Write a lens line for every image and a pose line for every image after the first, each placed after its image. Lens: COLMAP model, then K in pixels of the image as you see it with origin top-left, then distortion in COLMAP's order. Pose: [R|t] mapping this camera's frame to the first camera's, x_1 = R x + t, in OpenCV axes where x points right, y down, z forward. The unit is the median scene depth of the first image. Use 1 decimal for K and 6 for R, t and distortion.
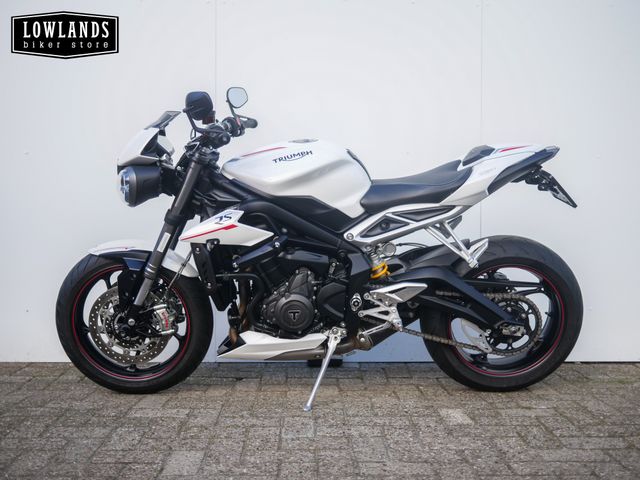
lens RADIAL K [[742.3, 0, 318.1], [0, 742.3, 236.8], [0, 0, 1]] dist [-0.006108, 0.000000]
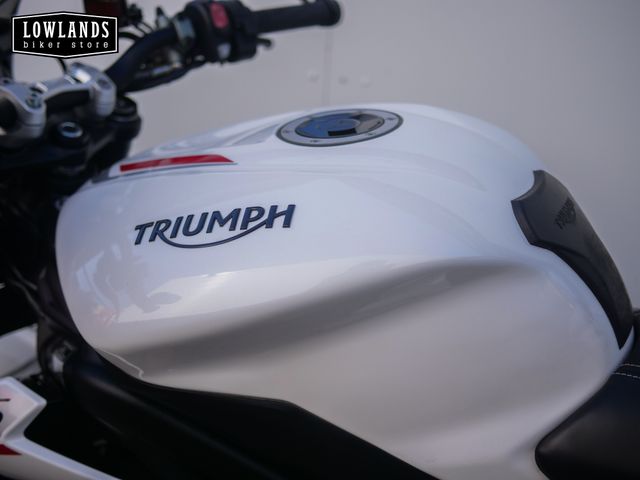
lens RADIAL K [[742.3, 0, 323.1], [0, 742.3, 237.9], [0, 0, 1]] dist [-0.006108, 0.000000]
pose [[0.866039, 0.173670, -0.468845, 0.091475], [-0.068244, 0.970018, 0.233256, -0.149921], [0.495298, -0.170013, 0.851925, 0.797385]]
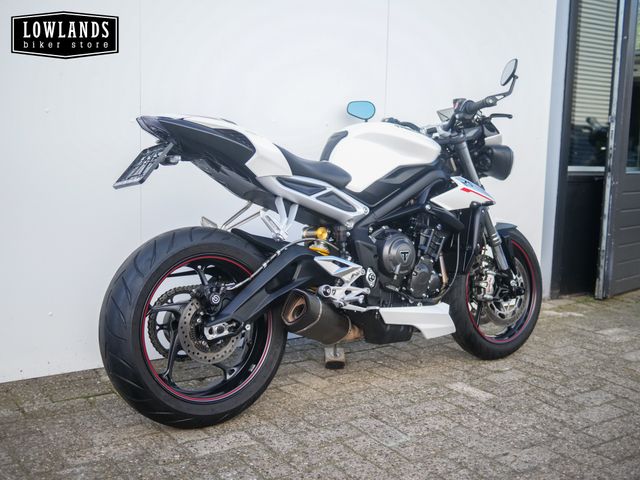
lens RADIAL K [[742.3, 0, 324.0], [0, 742.3, 236.5], [0, 0, 1]] dist [-0.006108, 0.000000]
pose [[0.824809, -0.048440, 0.563332, -0.565793], [-0.017857, 0.993595, 0.111583, -0.096786], [-0.565129, -0.102094, 0.818661, 0.238367]]
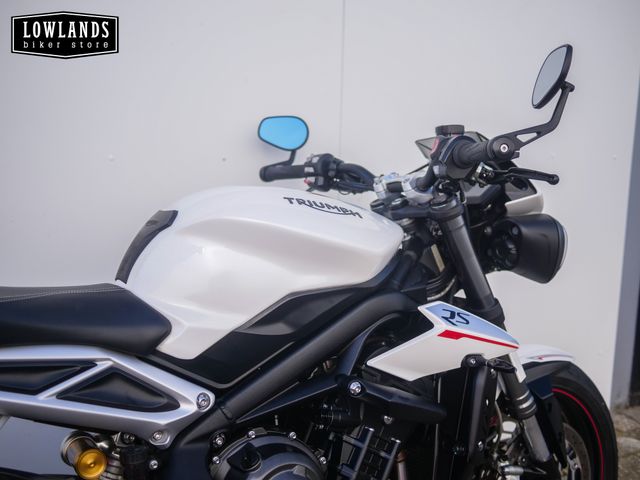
lens RADIAL K [[742.3, 0, 316.7], [0, 742.3, 238.8], [0, 0, 1]] dist [-0.006108, 0.000000]
pose [[0.876039, -0.064545, 0.477902, -0.105797], [-0.015209, 0.986812, 0.161157, -0.184602], [-0.482001, -0.148448, 0.863503, 0.629976]]
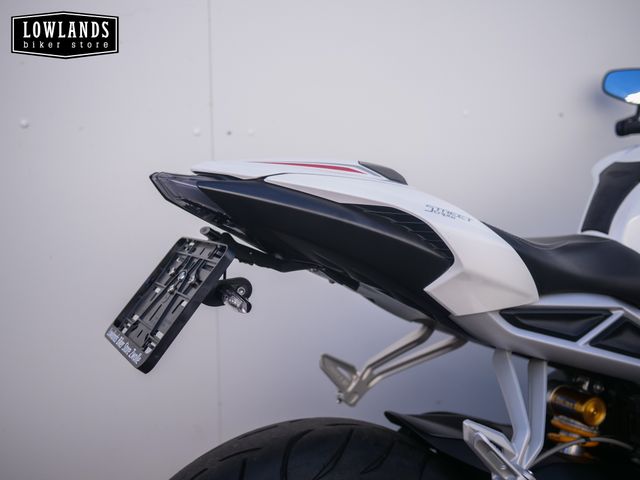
lens RADIAL K [[742.3, 0, 322.2], [0, 742.3, 241.7], [0, 0, 1]] dist [-0.006108, 0.000000]
pose [[0.925331, -0.078281, 0.370991, -0.314327], [-0.001988, 0.977440, 0.211204, -0.173781], [-0.379154, -0.196171, 0.904300, 0.727288]]
